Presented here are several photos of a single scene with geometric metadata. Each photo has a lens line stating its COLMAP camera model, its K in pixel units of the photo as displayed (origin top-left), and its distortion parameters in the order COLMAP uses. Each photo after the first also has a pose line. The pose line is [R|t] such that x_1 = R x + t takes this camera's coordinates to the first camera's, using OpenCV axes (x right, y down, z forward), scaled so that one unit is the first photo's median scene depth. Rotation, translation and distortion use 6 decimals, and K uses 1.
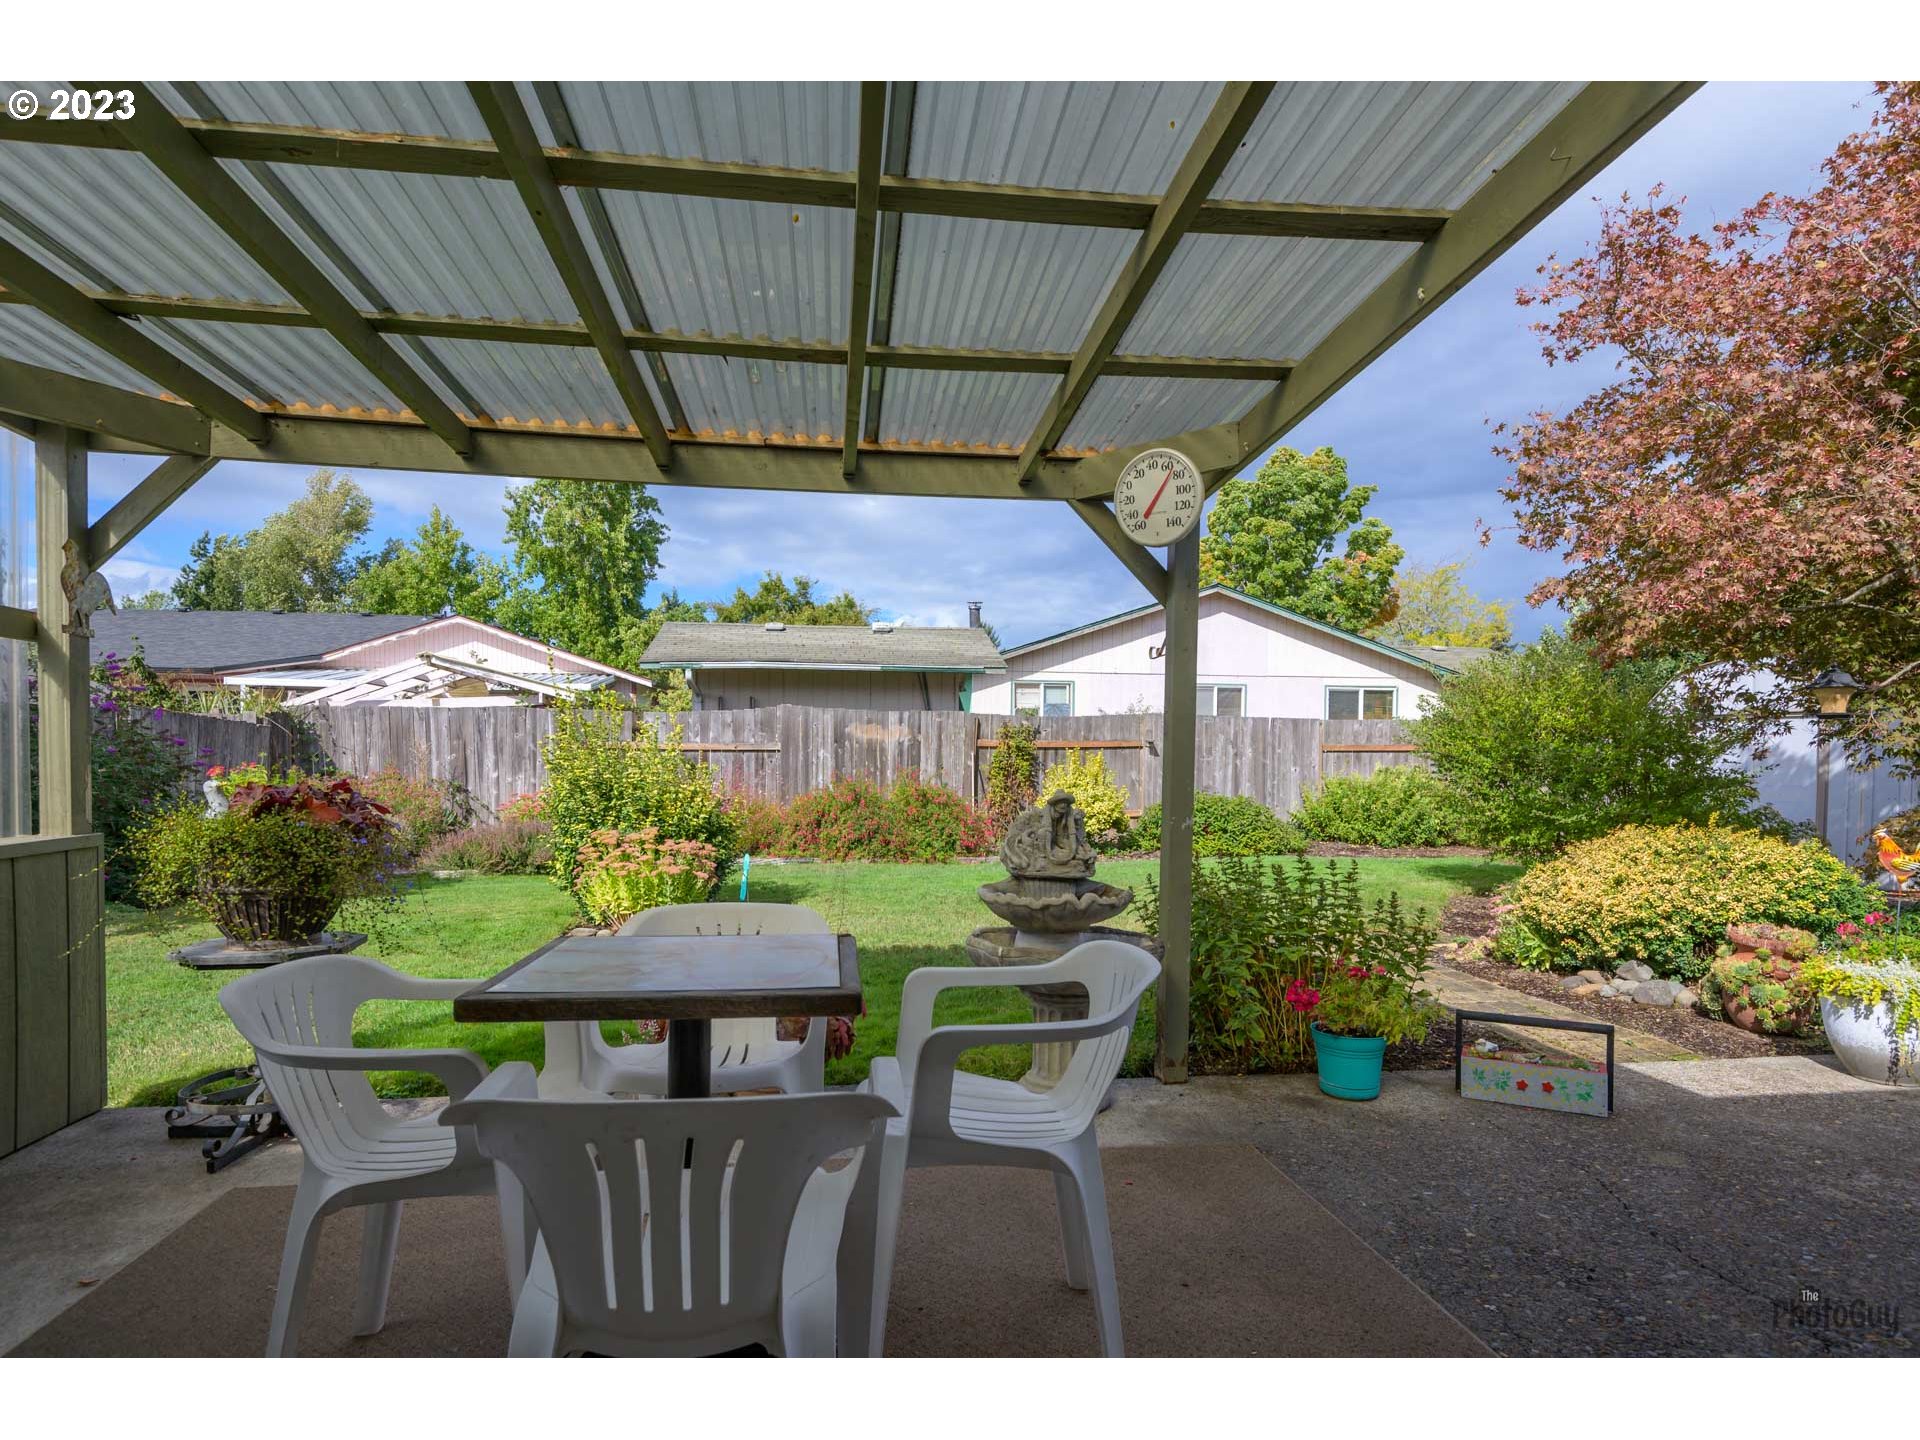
lens RADIAL K [[1041.9, 0, 971.1], [0, 1041.9, 781.9], [0, 0, 1]] dist [0.018668, -0.014739]
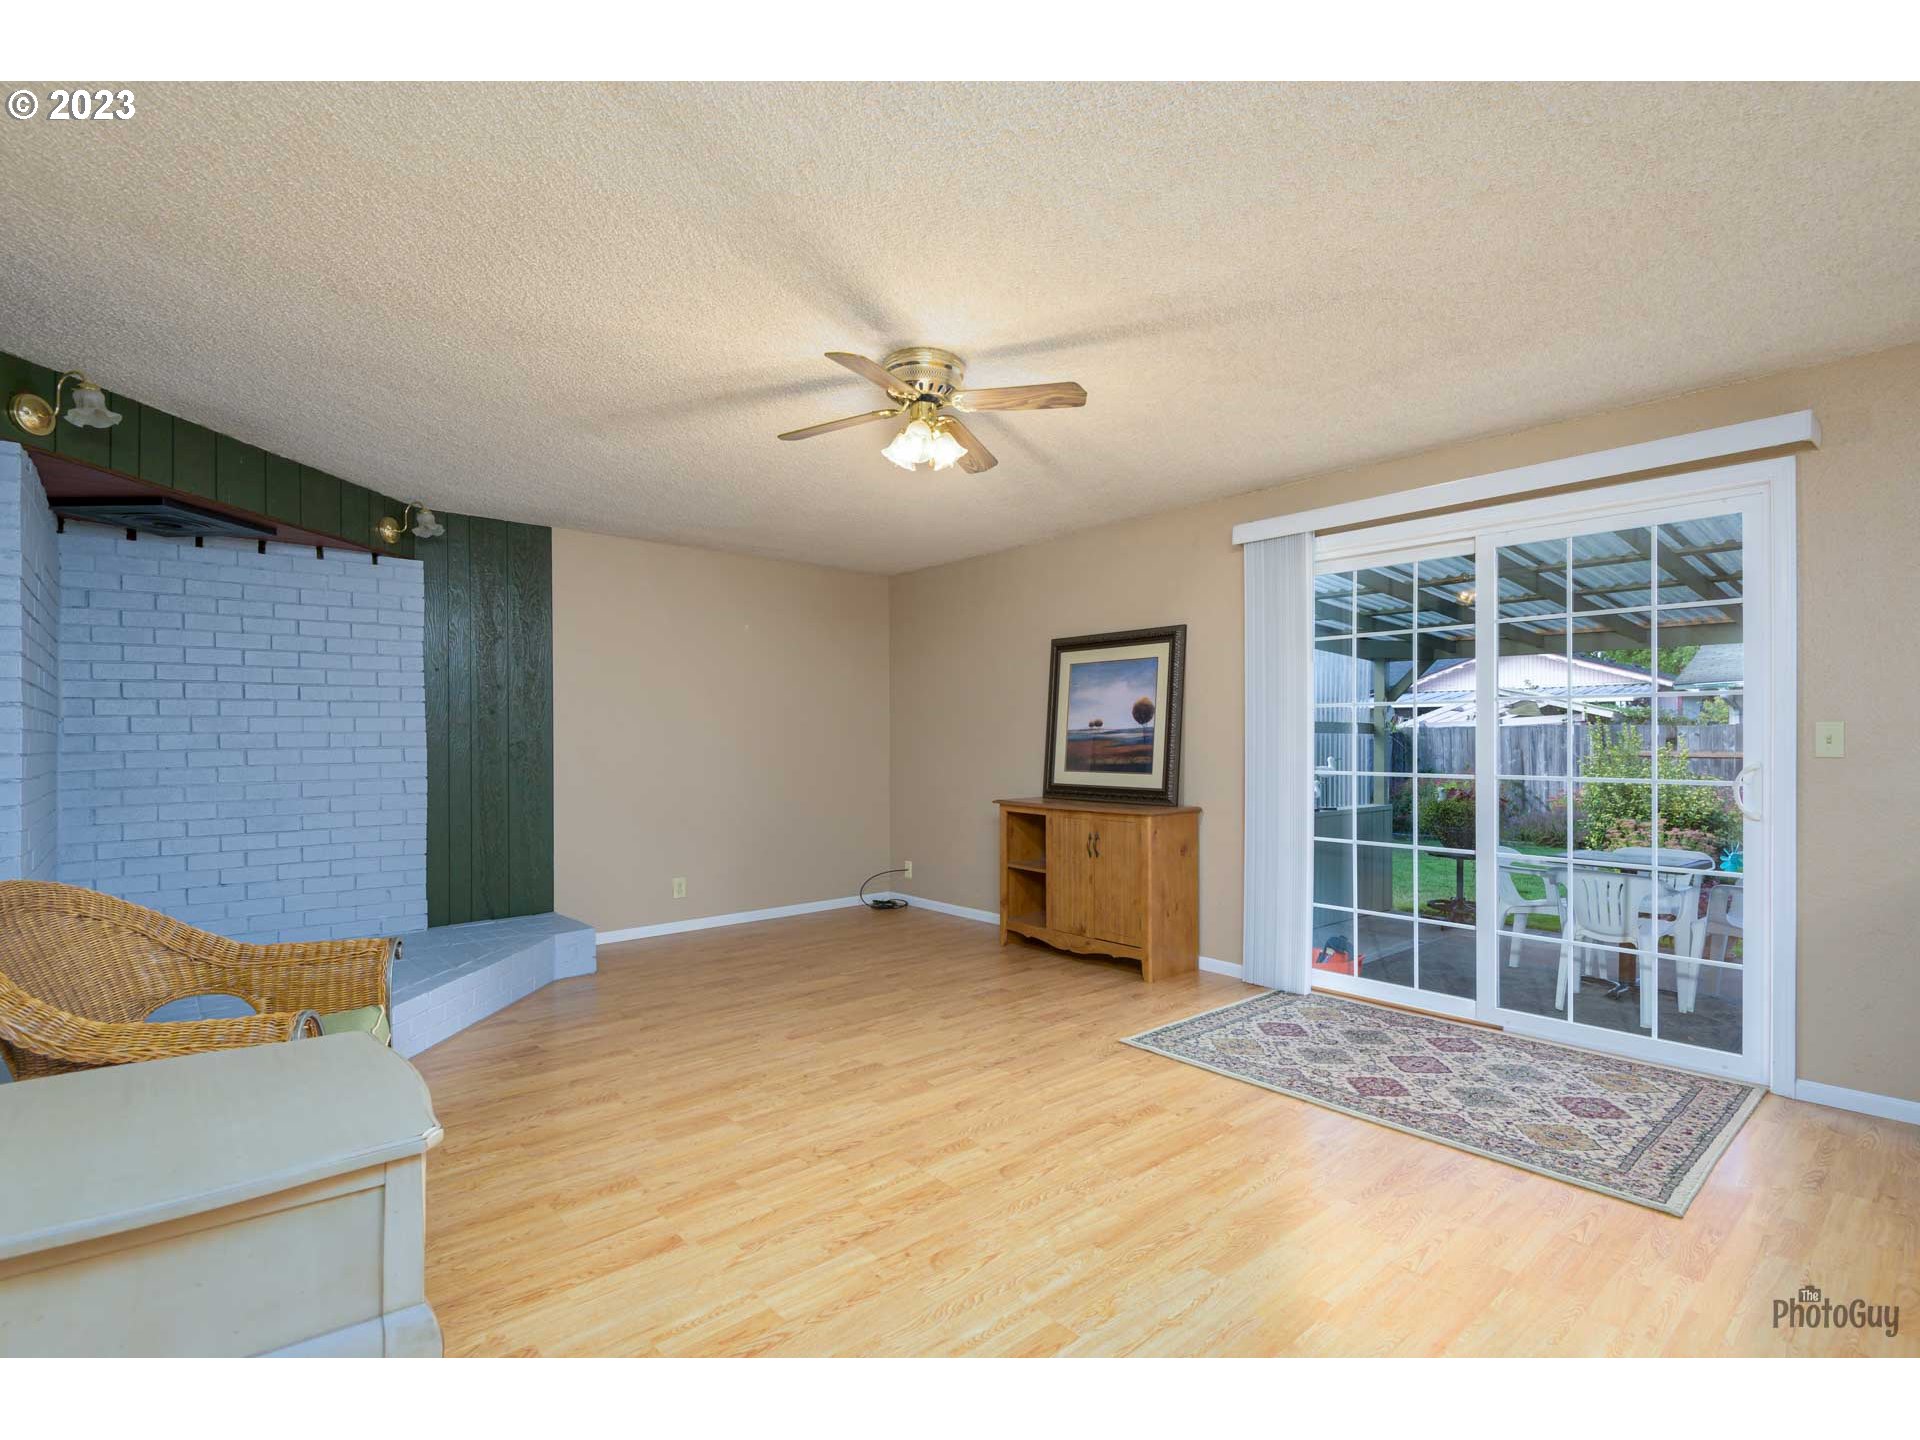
lens RADIAL K [[928.0, 0, 957.2], [0, 928.0, 725.6], [0, 0, 1]] dist [0.001495, -0.001418]
pose [[0.550797, -0.022895, -0.834325, 0.116912], [-0.018646, 0.999037, -0.039724, -0.008735], [0.834431, 0.037437, 0.549839, -0.271245]]
